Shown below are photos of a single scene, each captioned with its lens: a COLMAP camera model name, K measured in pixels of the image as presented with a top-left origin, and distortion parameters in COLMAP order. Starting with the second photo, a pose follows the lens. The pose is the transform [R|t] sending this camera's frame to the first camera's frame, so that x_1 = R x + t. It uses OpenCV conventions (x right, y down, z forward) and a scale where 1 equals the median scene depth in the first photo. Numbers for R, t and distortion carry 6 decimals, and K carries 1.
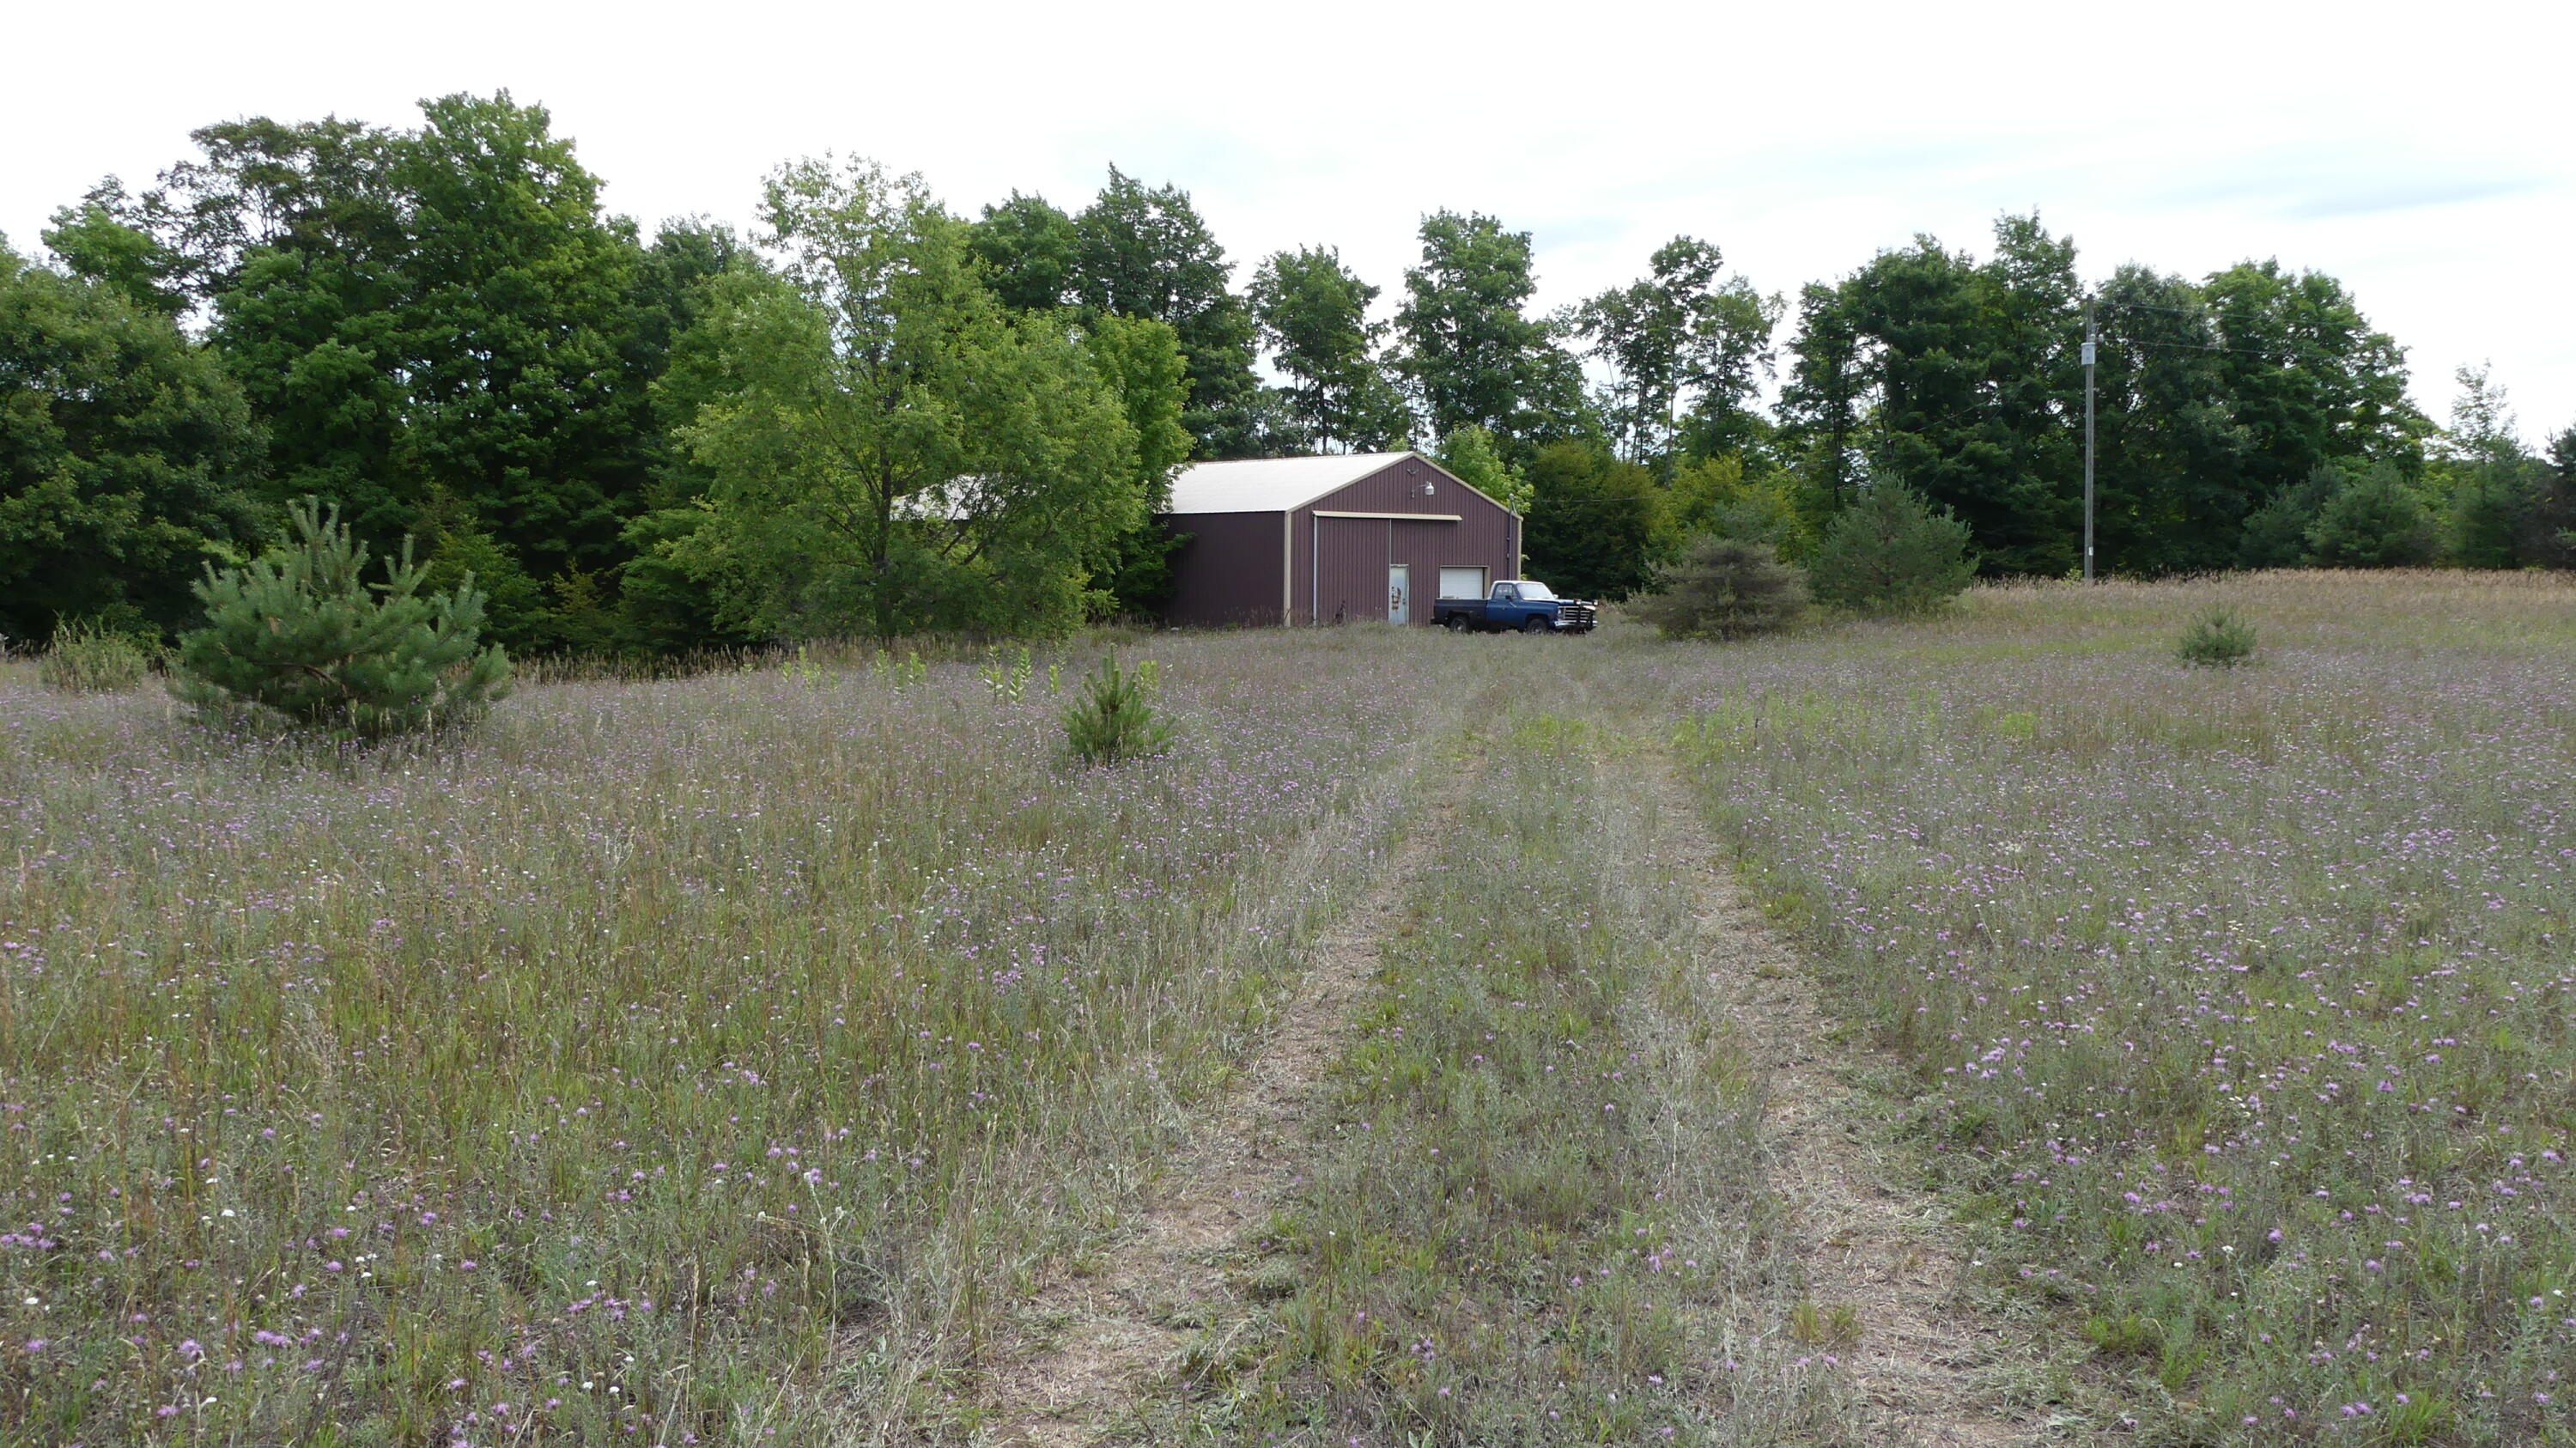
lens RADIAL K [[1888.8, 0, 1283.7], [0, 1888.8, 720.0], [0, 0, 1]] dist [-0.059987, 0.032376]
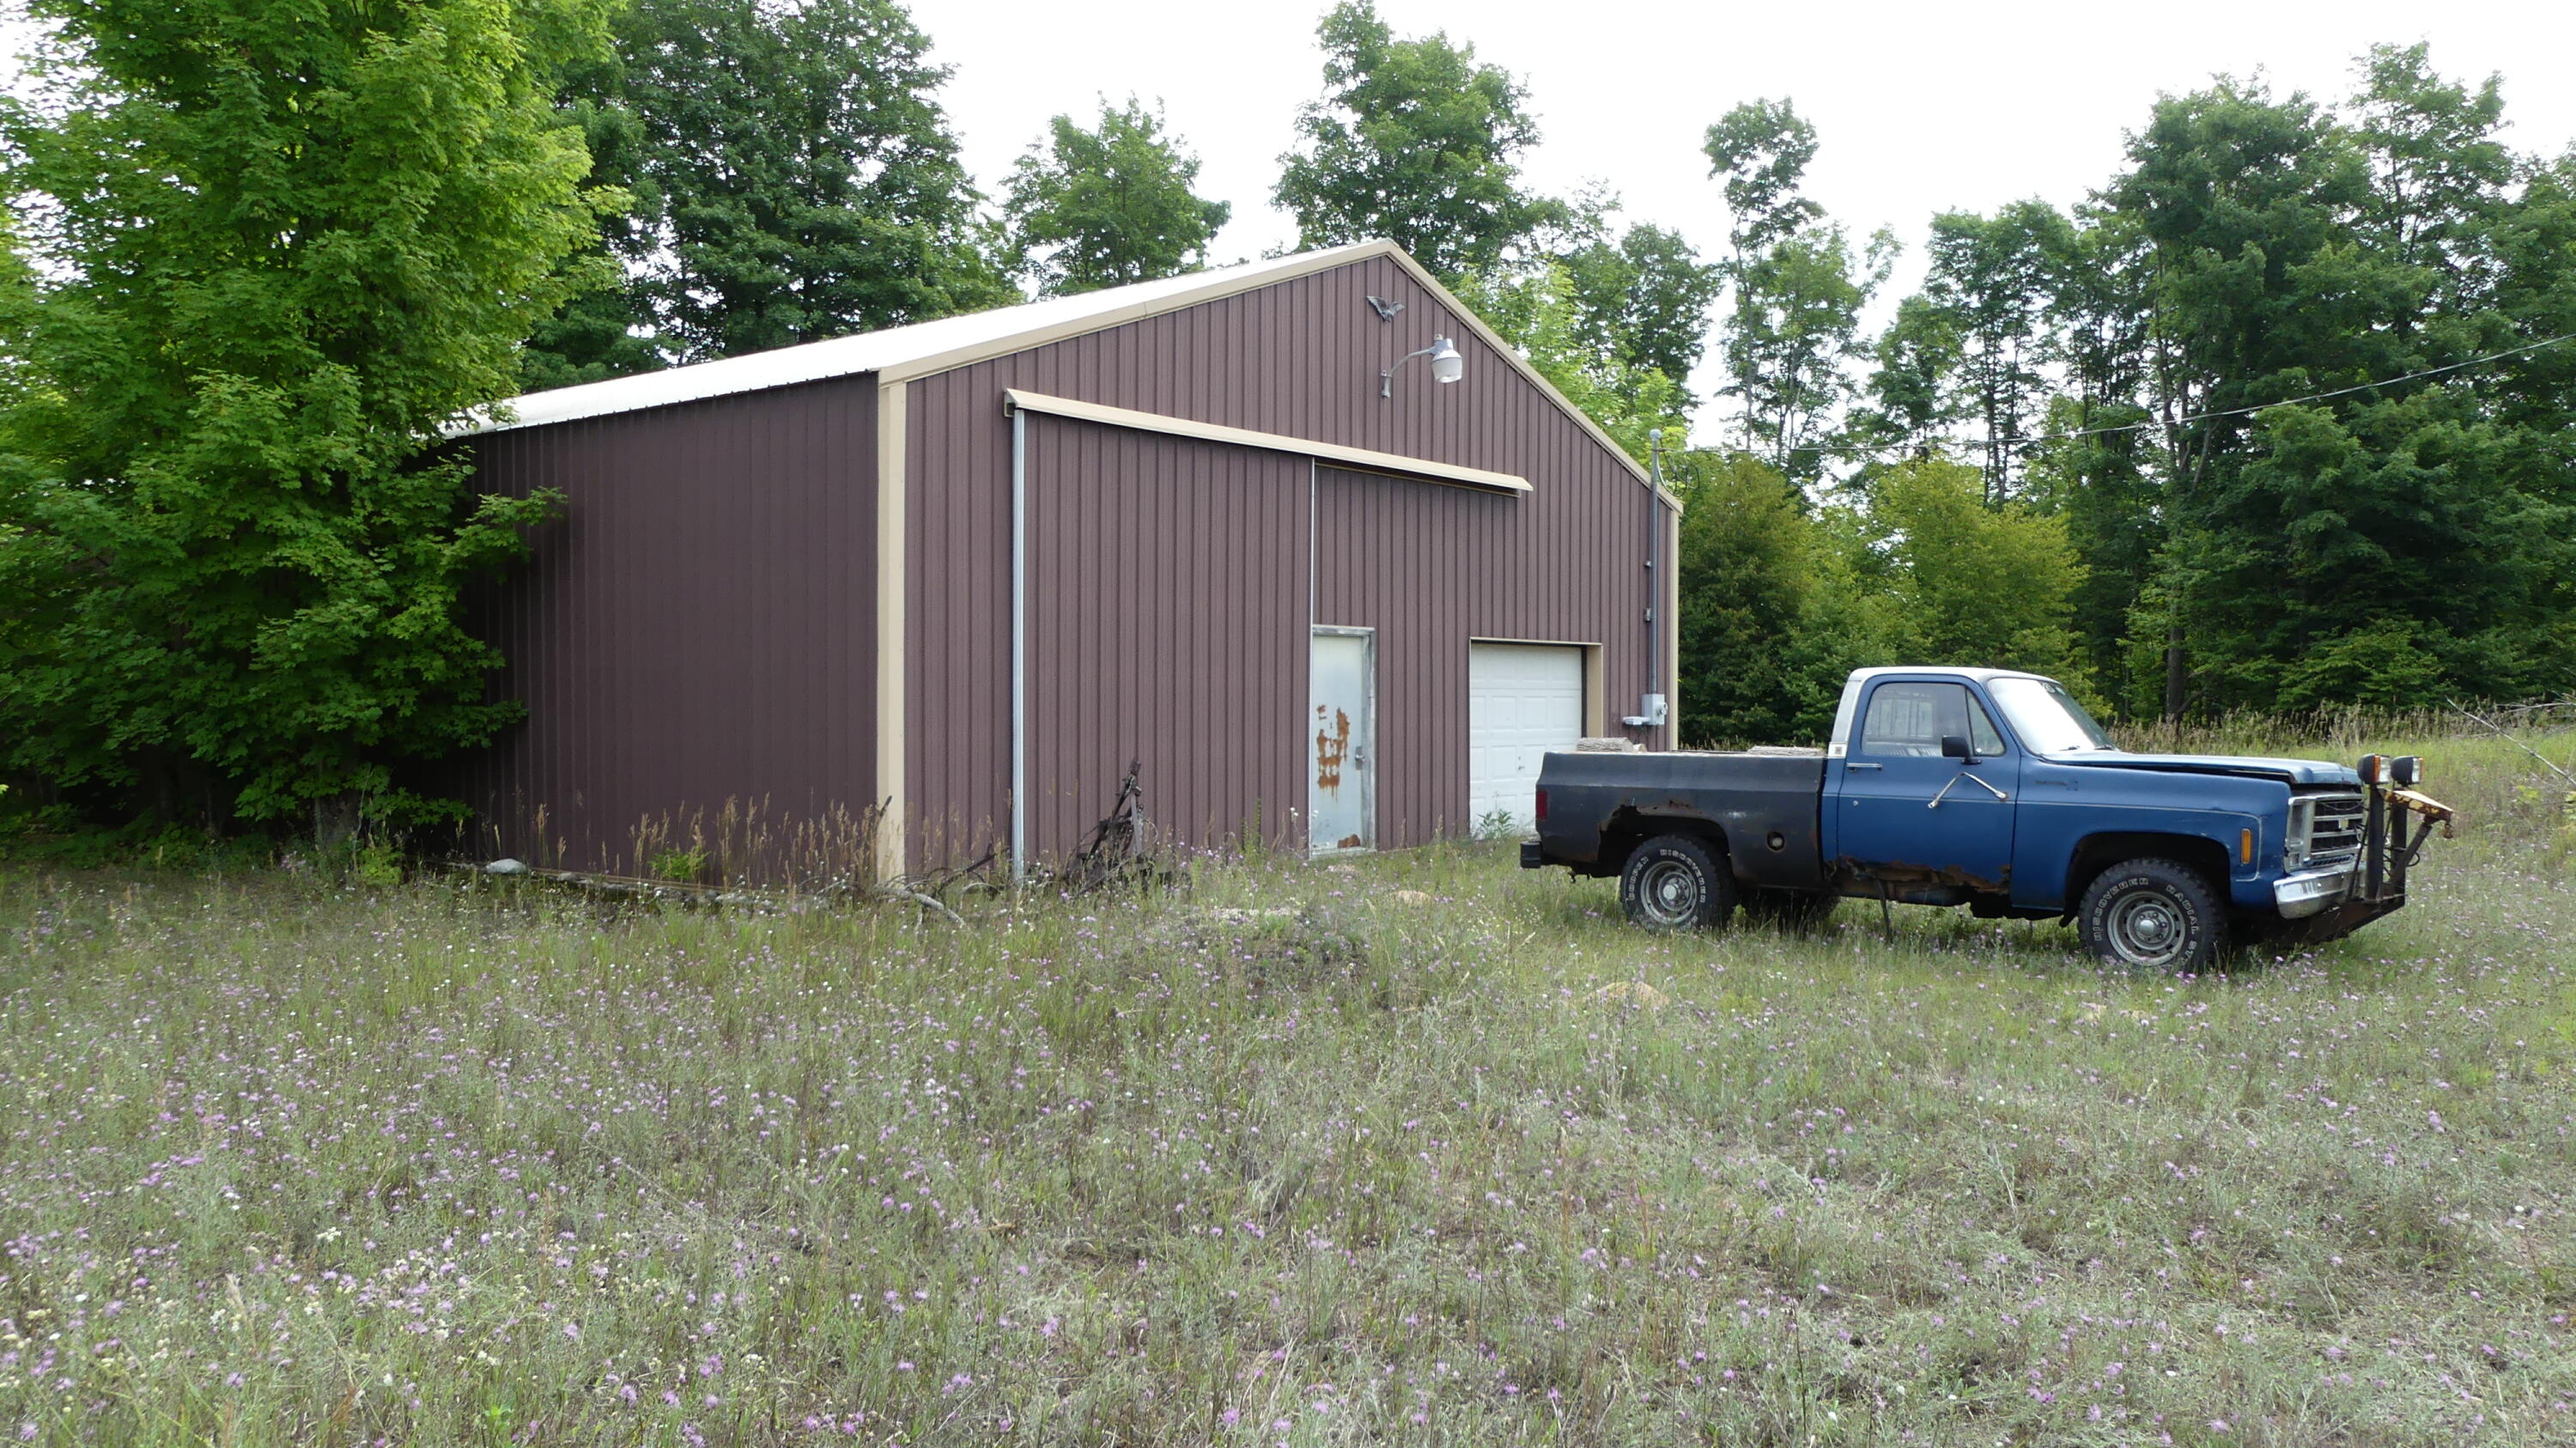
lens RADIAL K [[1888.8, 0, 1281.9], [0, 1888.8, 712.1], [0, 0, 1]] dist [-0.059987, 0.032376]
pose [[0.996625, 0.000621, 0.082090, 0.020906], [0.005501, 0.997218, -0.074335, -0.035775], [-0.081907, 0.074536, 0.993849, 0.528235]]
